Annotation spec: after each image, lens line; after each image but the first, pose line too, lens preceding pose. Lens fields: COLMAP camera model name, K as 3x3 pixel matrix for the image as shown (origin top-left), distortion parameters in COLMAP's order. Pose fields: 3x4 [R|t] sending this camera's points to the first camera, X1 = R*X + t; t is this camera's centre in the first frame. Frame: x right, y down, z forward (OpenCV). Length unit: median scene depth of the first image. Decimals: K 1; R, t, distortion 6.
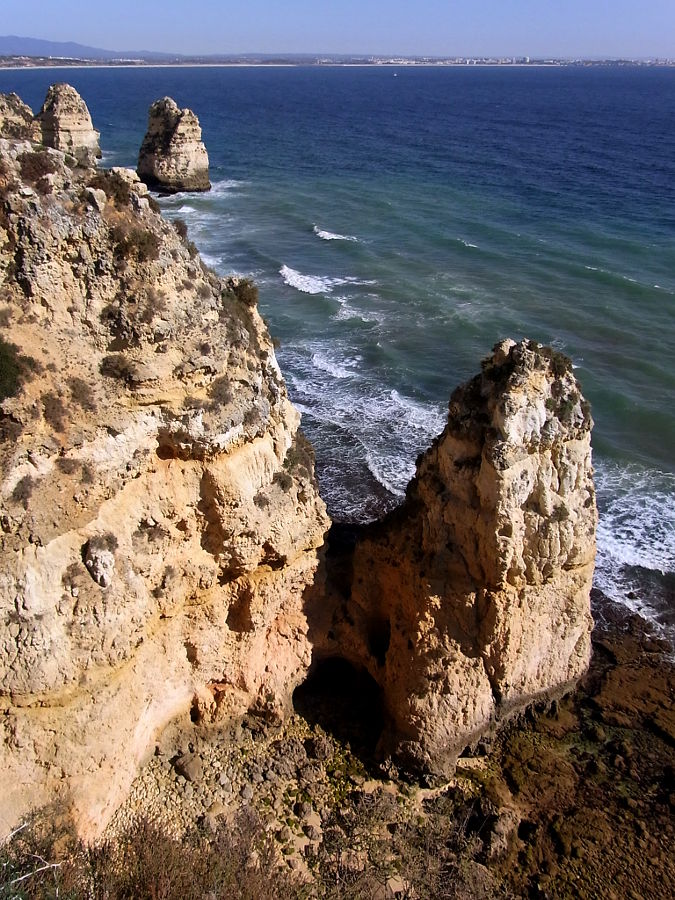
lens RADIAL K [[723.6, 0, 337.5], [0, 723.6, 450.0], [0, 0, 1]] dist [-0.087431, 0.072506]
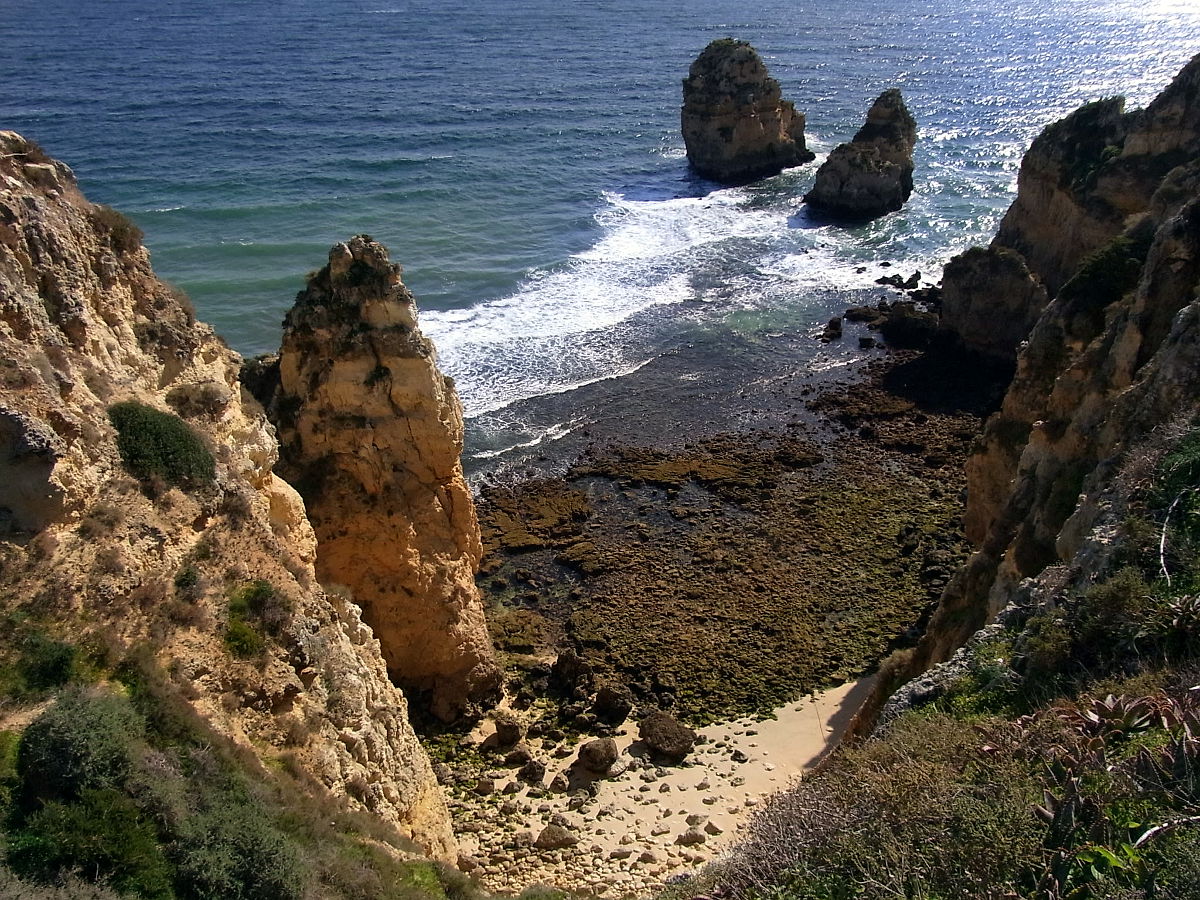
lens RADIAL K [[964.8, 0, 600.0], [0, 964.8, 450.0], [0, 0, 1]] dist [-0.087431, 0.072506]
pose [[0.333243, -0.464512, 0.820474, -0.692442], [0.436095, 0.847473, 0.302673, -0.131957], [-0.835924, 0.256941, 0.484986, 0.171250]]
